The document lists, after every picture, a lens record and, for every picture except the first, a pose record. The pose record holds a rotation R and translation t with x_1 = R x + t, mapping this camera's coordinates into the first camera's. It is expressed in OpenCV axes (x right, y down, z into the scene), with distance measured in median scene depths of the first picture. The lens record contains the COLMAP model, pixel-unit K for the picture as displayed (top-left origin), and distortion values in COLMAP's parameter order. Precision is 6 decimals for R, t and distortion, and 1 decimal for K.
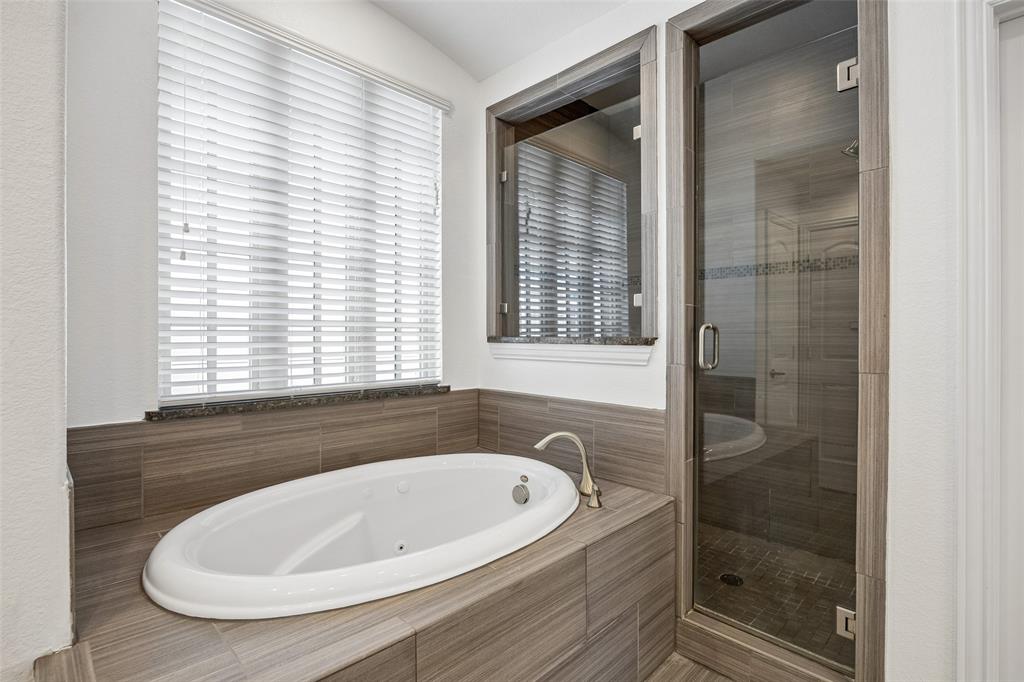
lens RADIAL K [[481.3, 0, 513.2], [0, 481.3, 338.5], [0, 0, 1]] dist [-0.013913, 0.001295]
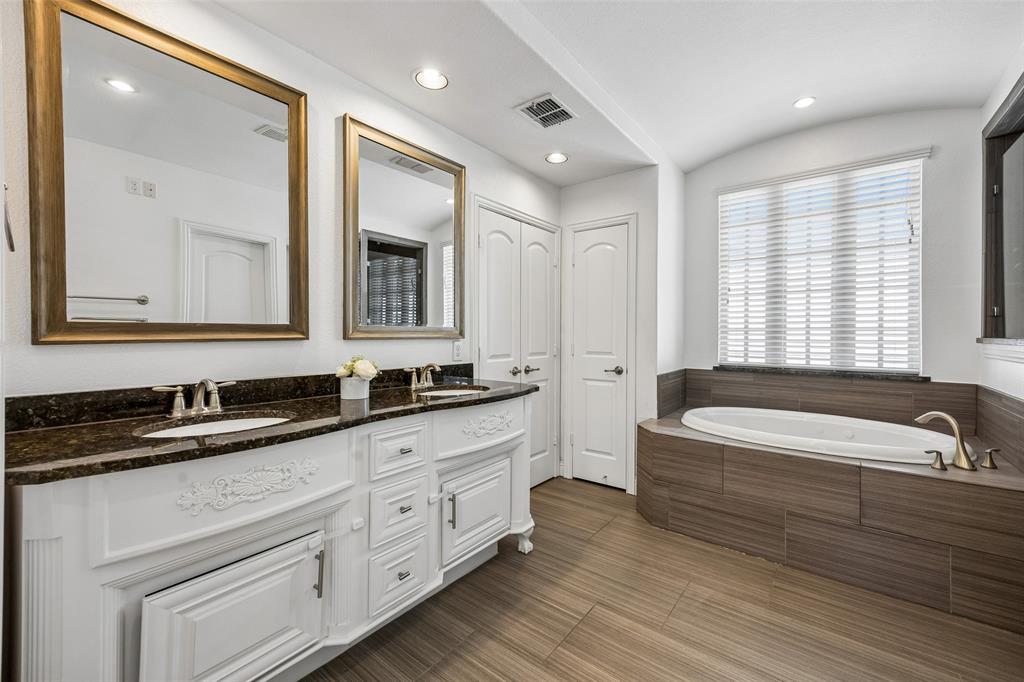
lens RADIAL K [[413.8, 0, 505.4], [0, 413.8, 338.4], [0, 0, 1]] dist [0.002232, 0.000484]
pose [[0.107528, 0.011505, -0.994136, 0.924147], [-0.008583, 0.999907, 0.010644, -0.003493], [0.994165, 0.007388, 0.107617, -0.229437]]
